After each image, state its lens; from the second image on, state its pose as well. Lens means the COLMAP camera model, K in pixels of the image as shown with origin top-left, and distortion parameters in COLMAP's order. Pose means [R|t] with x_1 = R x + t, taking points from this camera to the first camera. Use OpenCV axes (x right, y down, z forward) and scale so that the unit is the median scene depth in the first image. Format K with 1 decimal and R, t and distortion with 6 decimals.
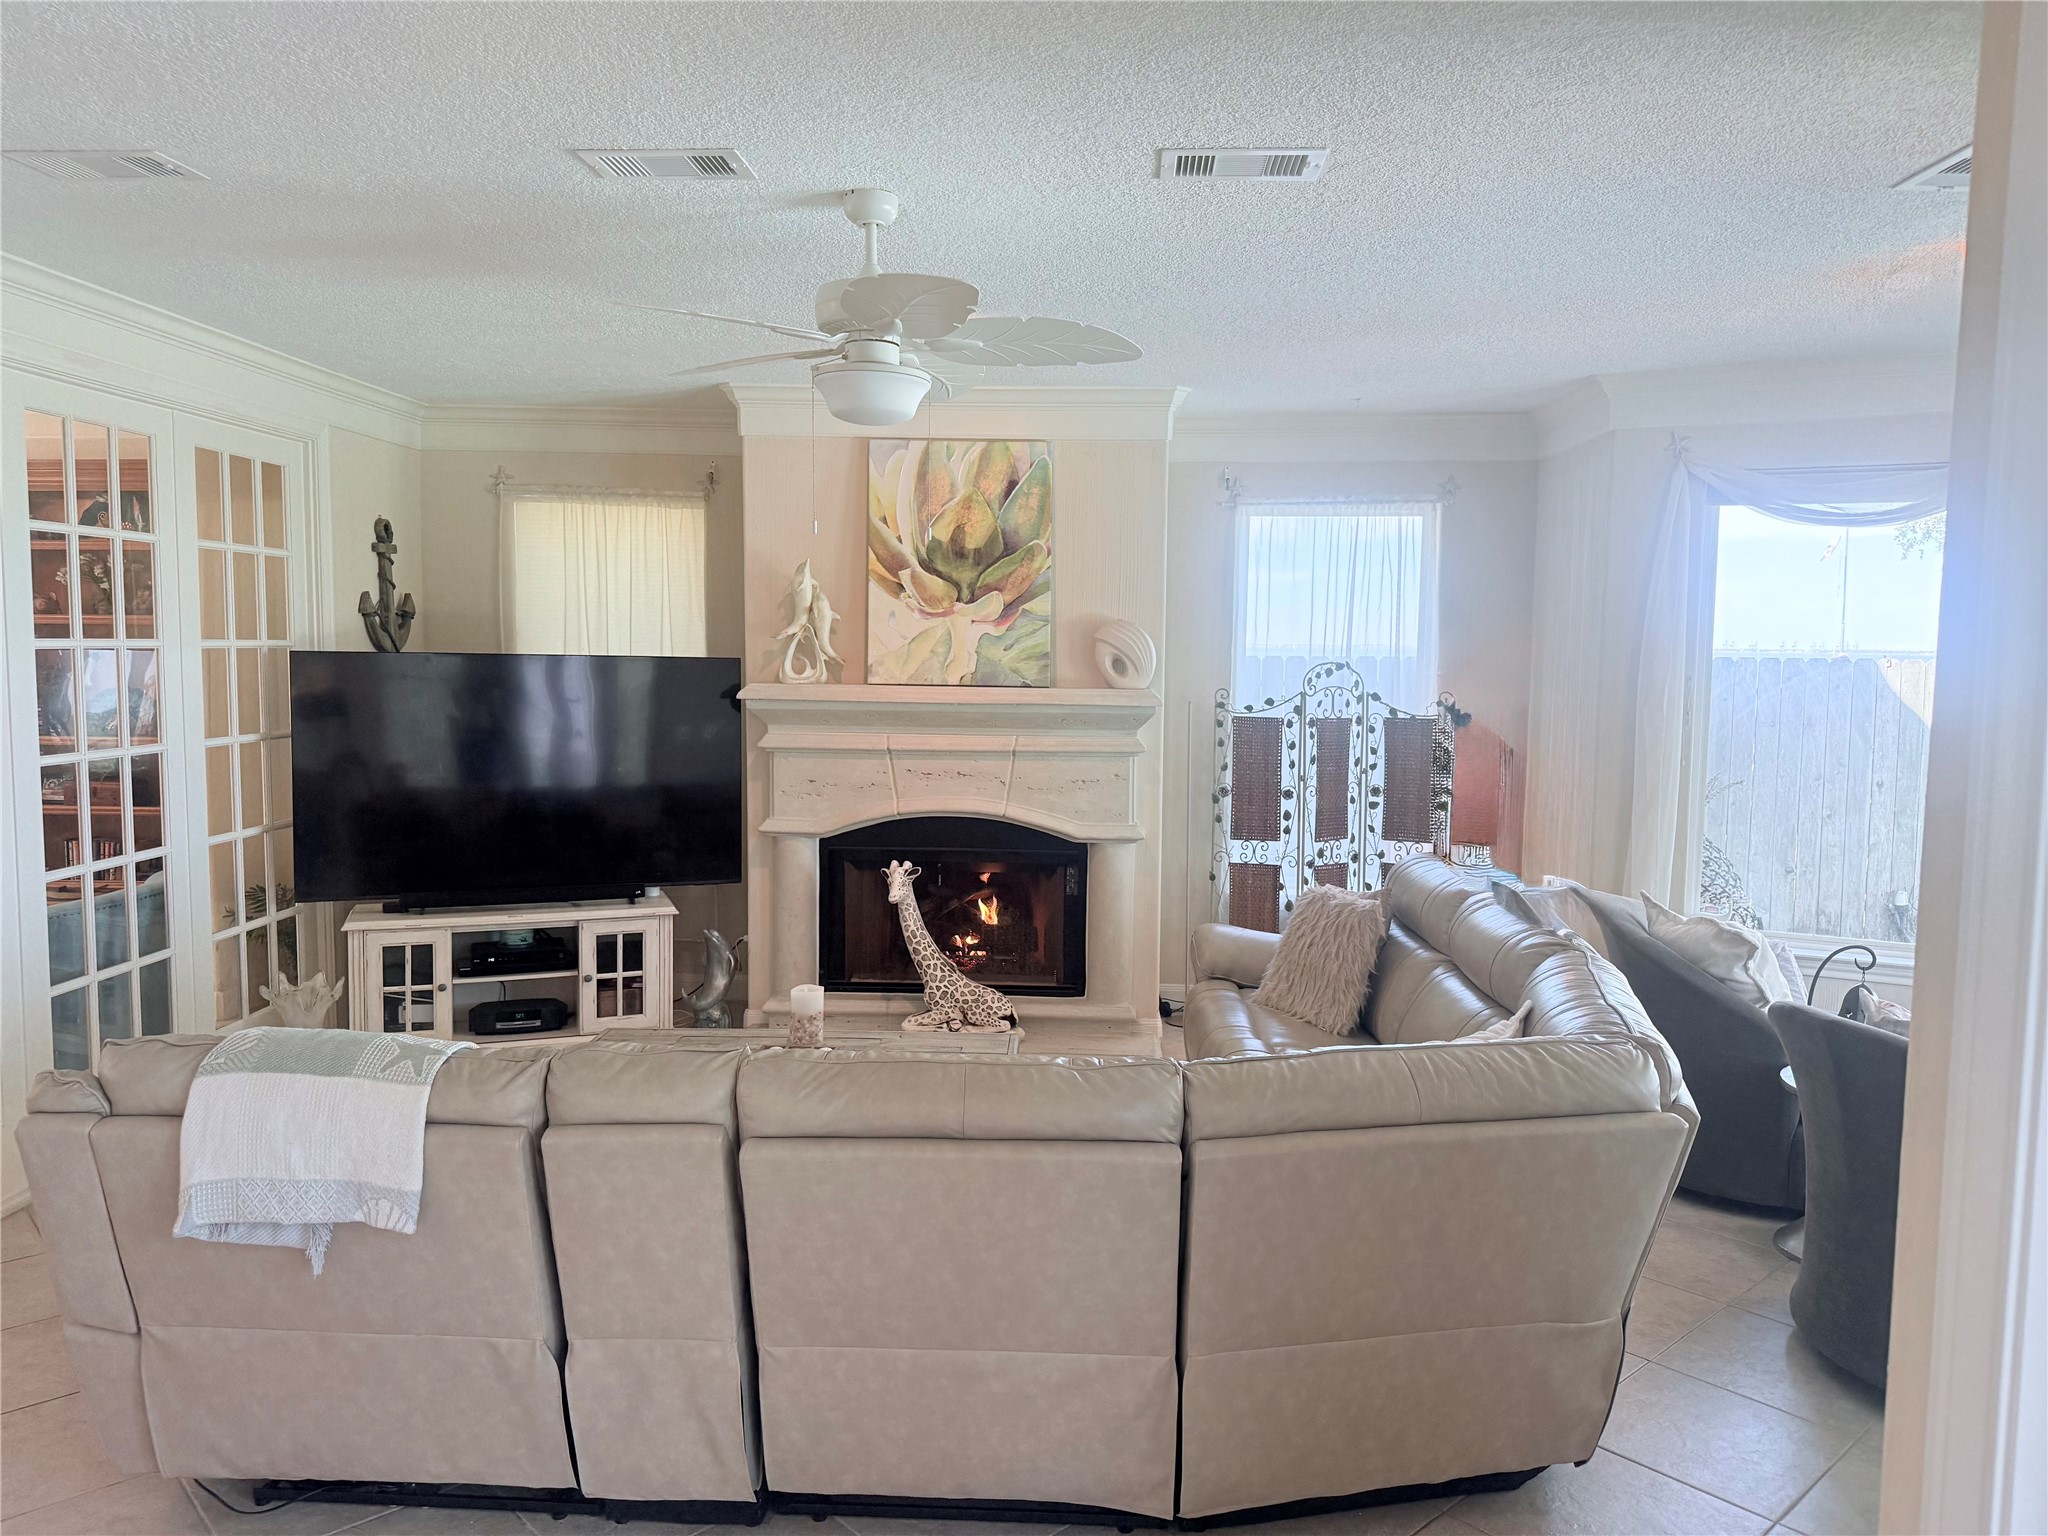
lens RADIAL K [[1461.9, 0, 1021.0], [0, 1461.9, 789.1], [0, 0, 1]] dist [0.146680, -0.158198]
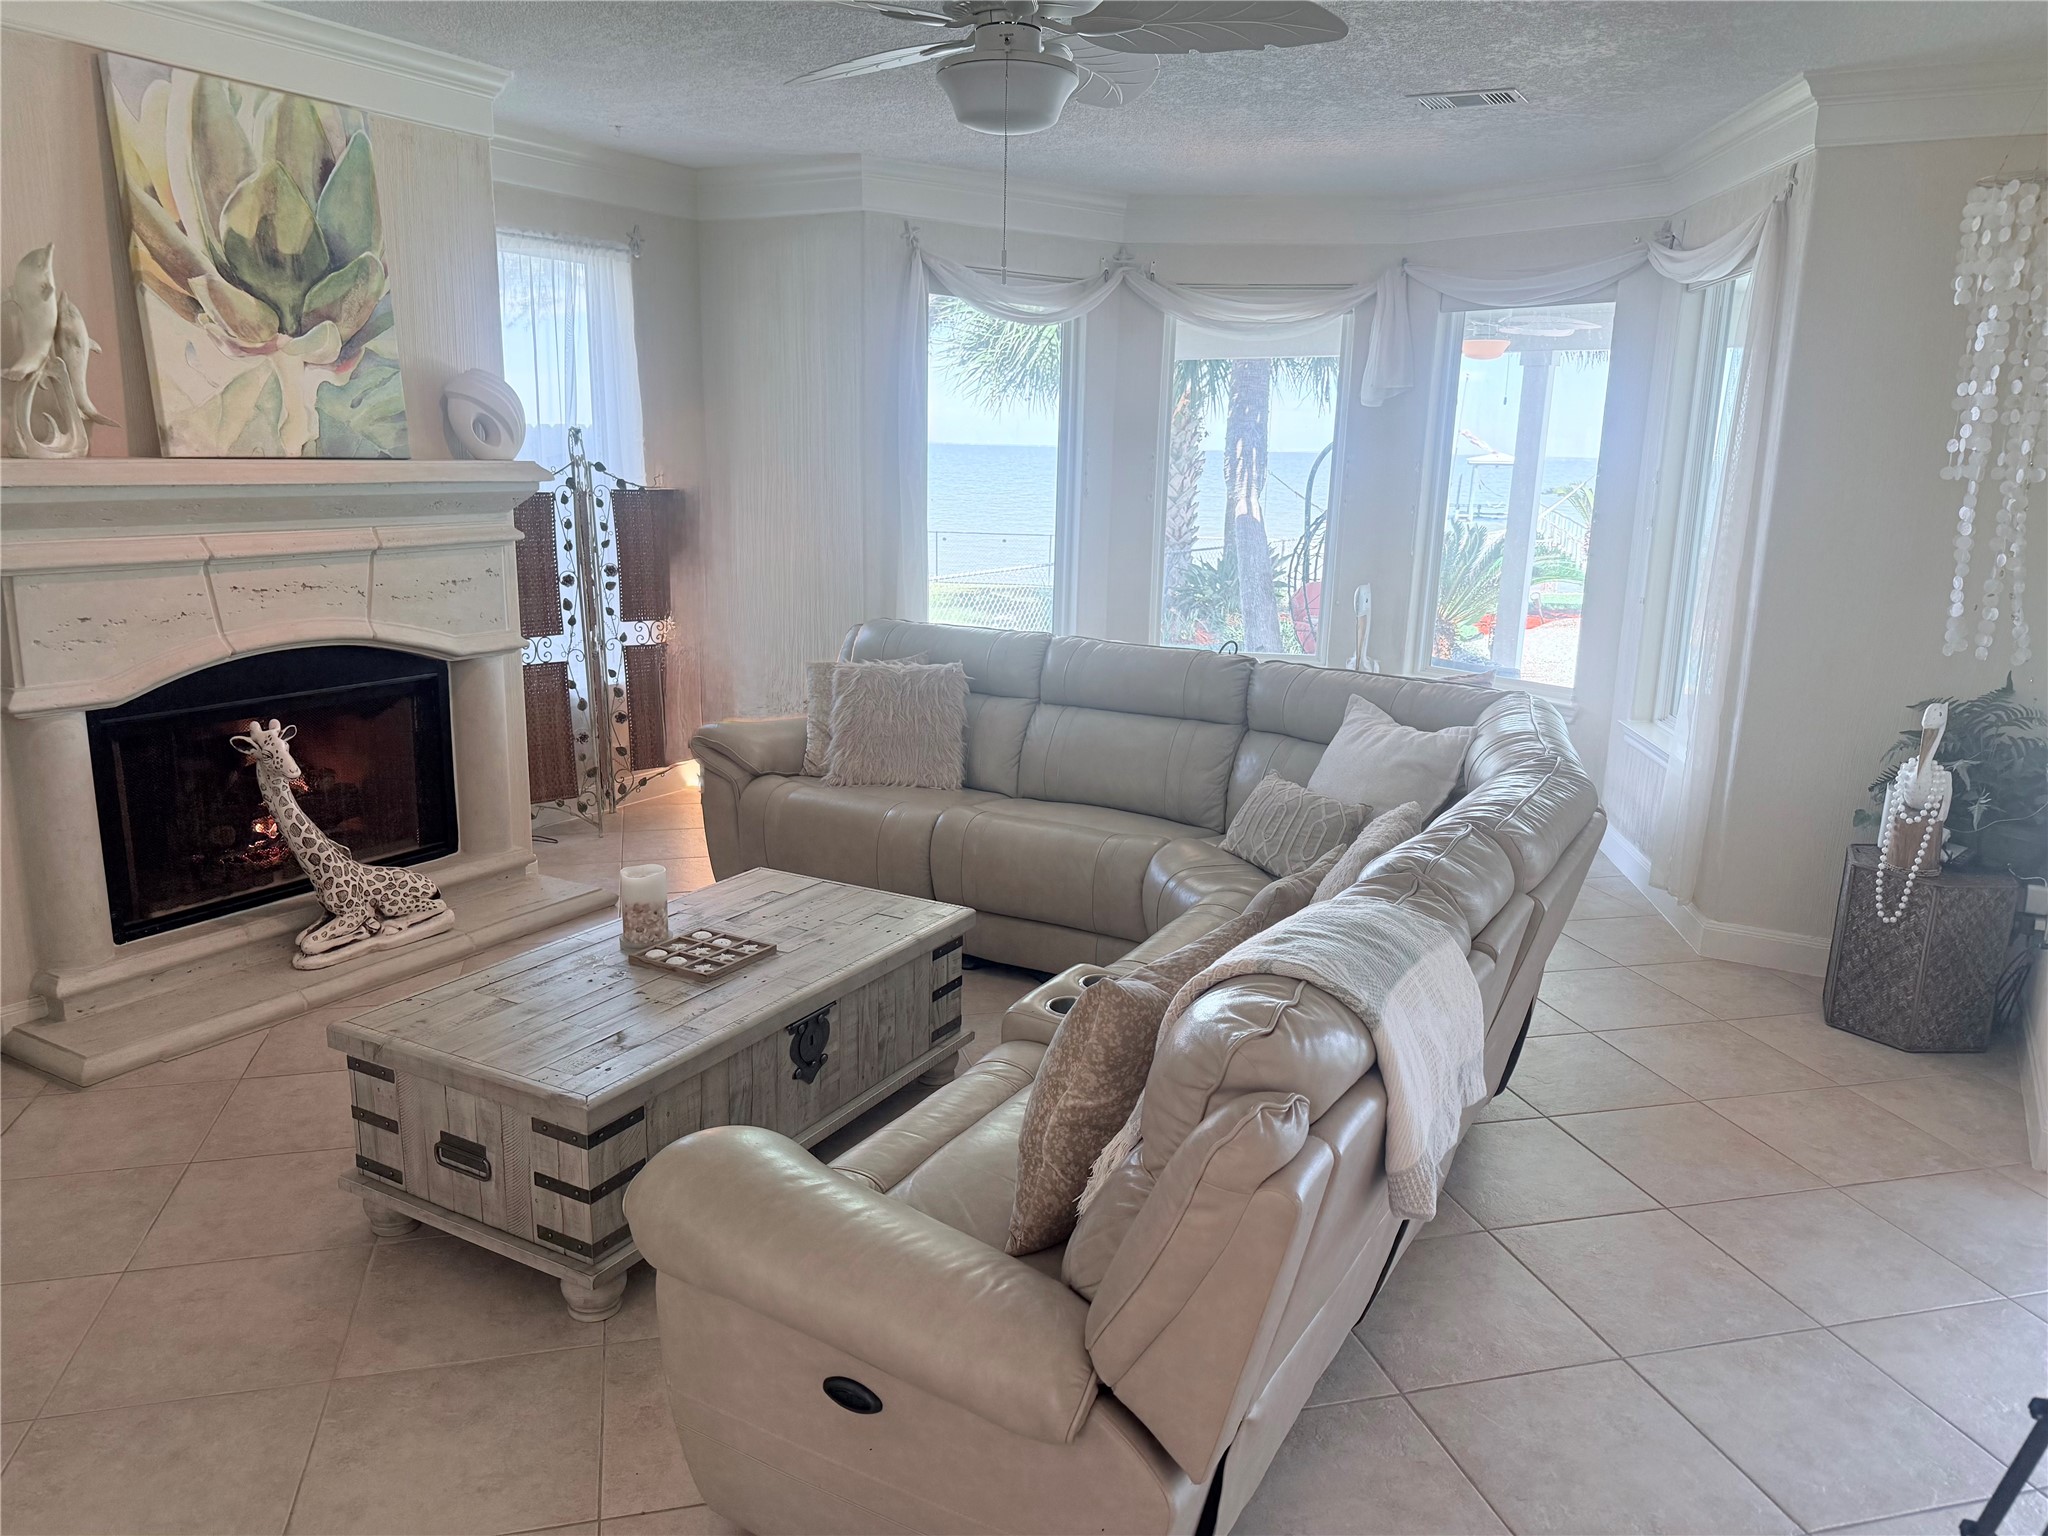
lens RADIAL K [[1457.0, 0, 1022.5], [0, 1457.0, 821.1], [0, 0, 1]] dist [-0.001268, -0.002163]
pose [[0.460609, -0.224697, 0.858691, -0.519510], [0.071333, 0.973669, 0.216520, -0.027902], [-0.884732, -0.038478, 0.464509, 0.365589]]
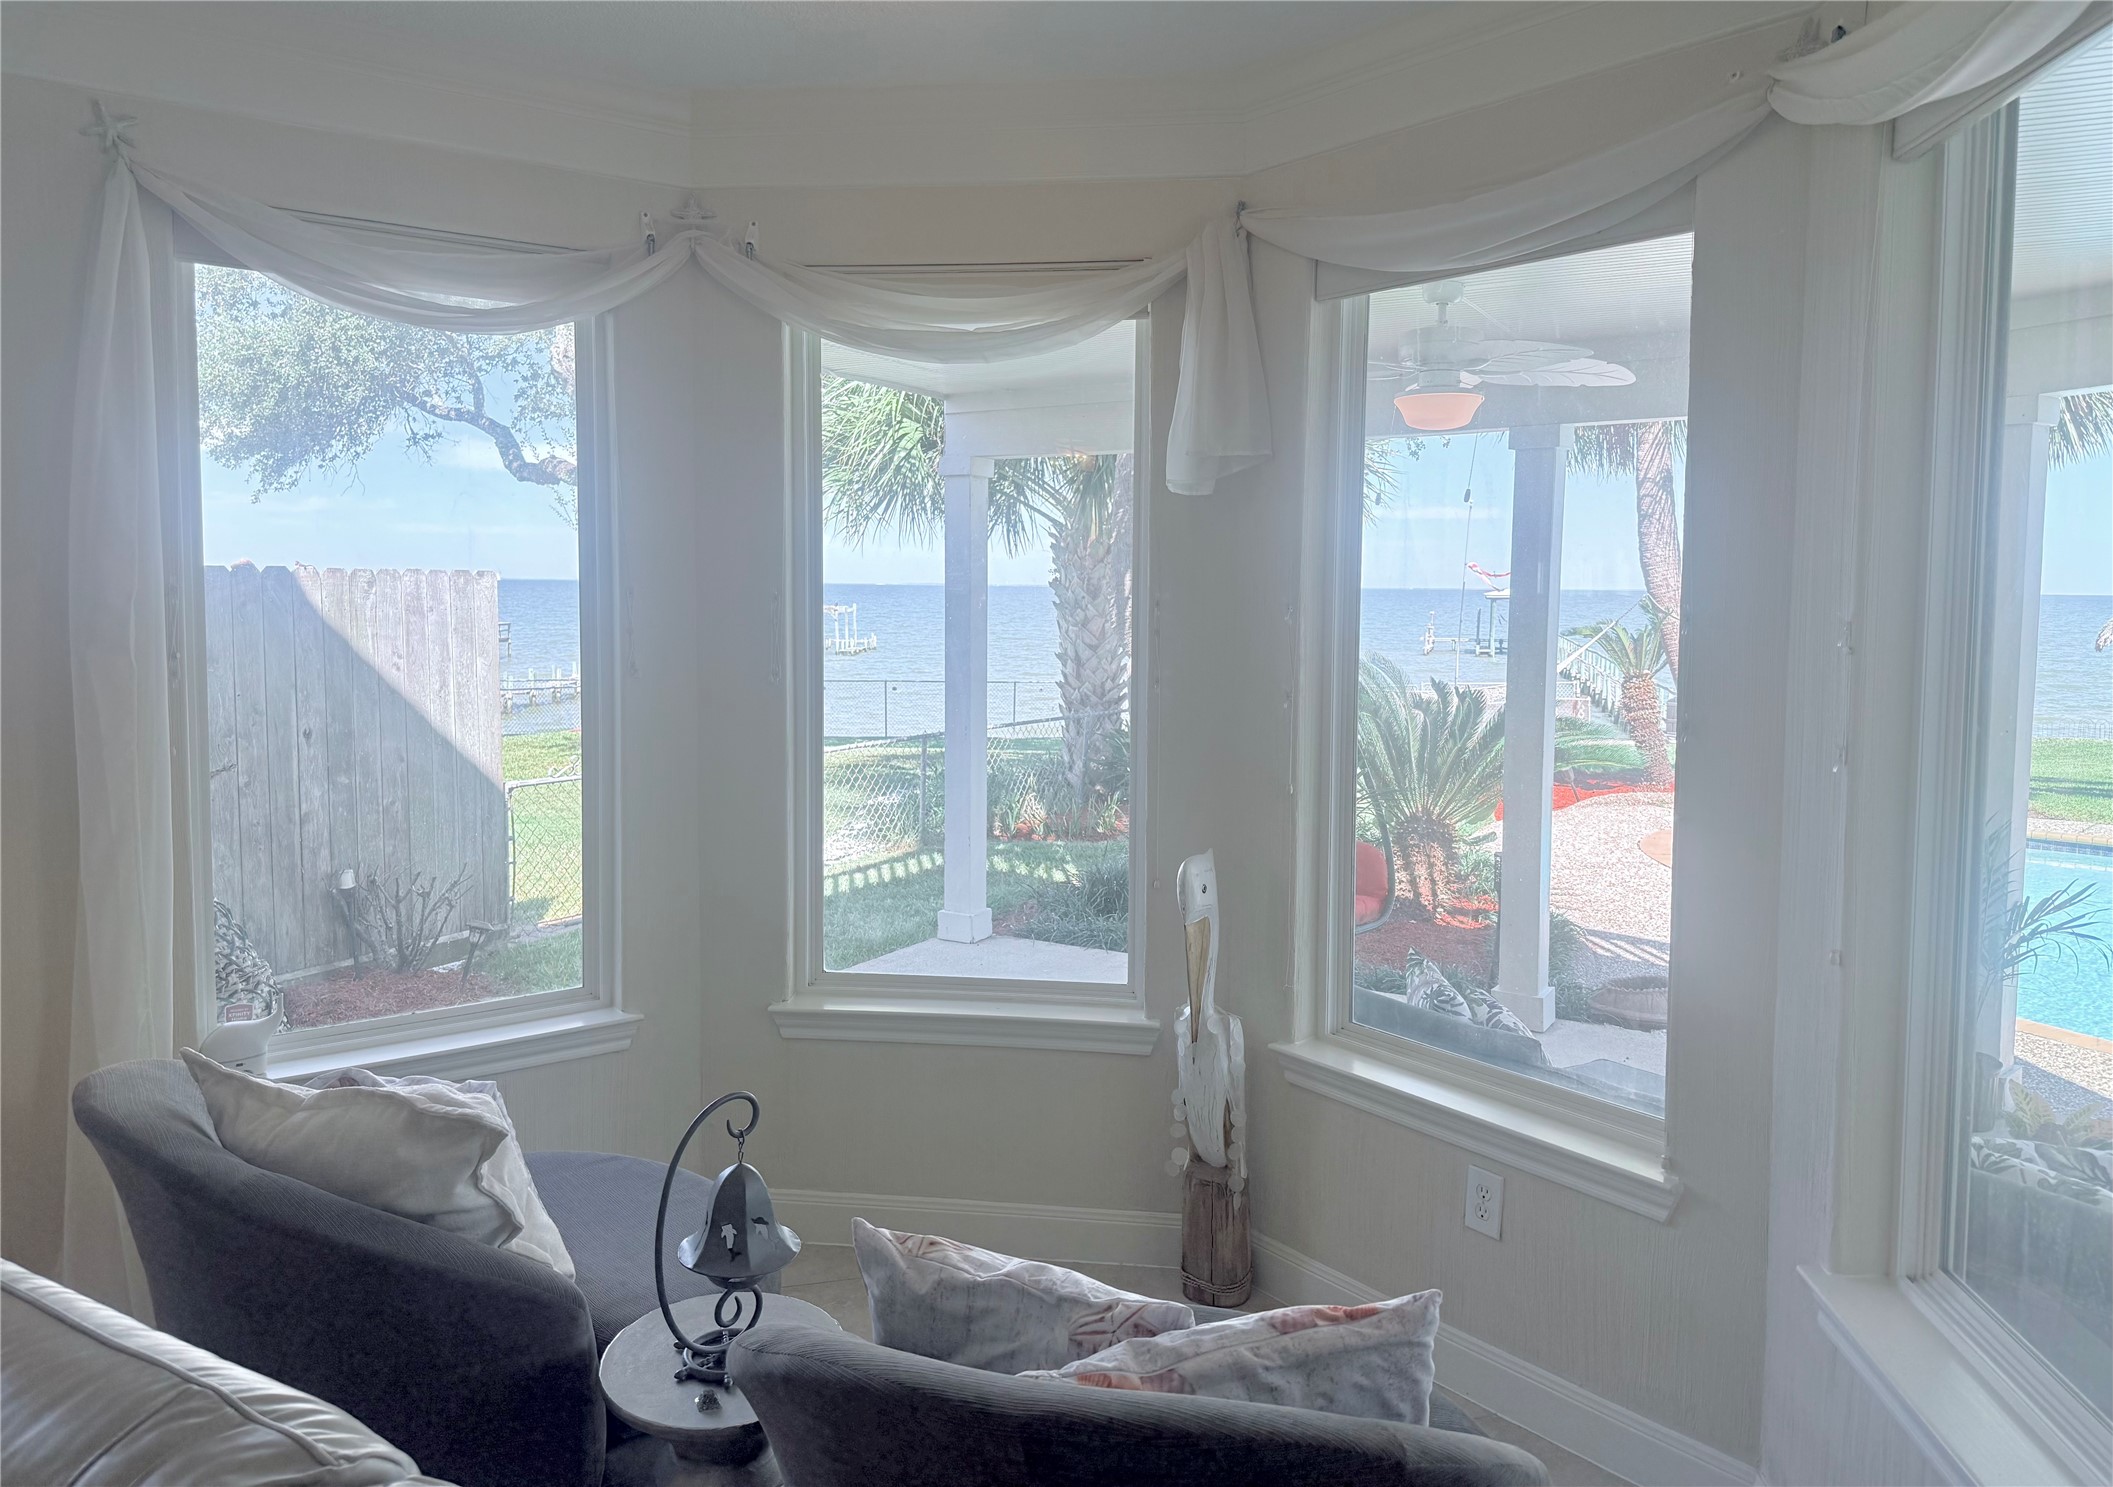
lens RADIAL K [[1467.2, 0, 1113.4], [0, 1467.2, 681.1], [0, 0, 1]] dist [0.045832, -0.097893]
pose [[0.426454, -0.069450, 0.901839, 0.116607], [0.085548, 0.995675, 0.036224, -0.029882], [-0.900455, 0.061702, 0.430551, 0.454581]]
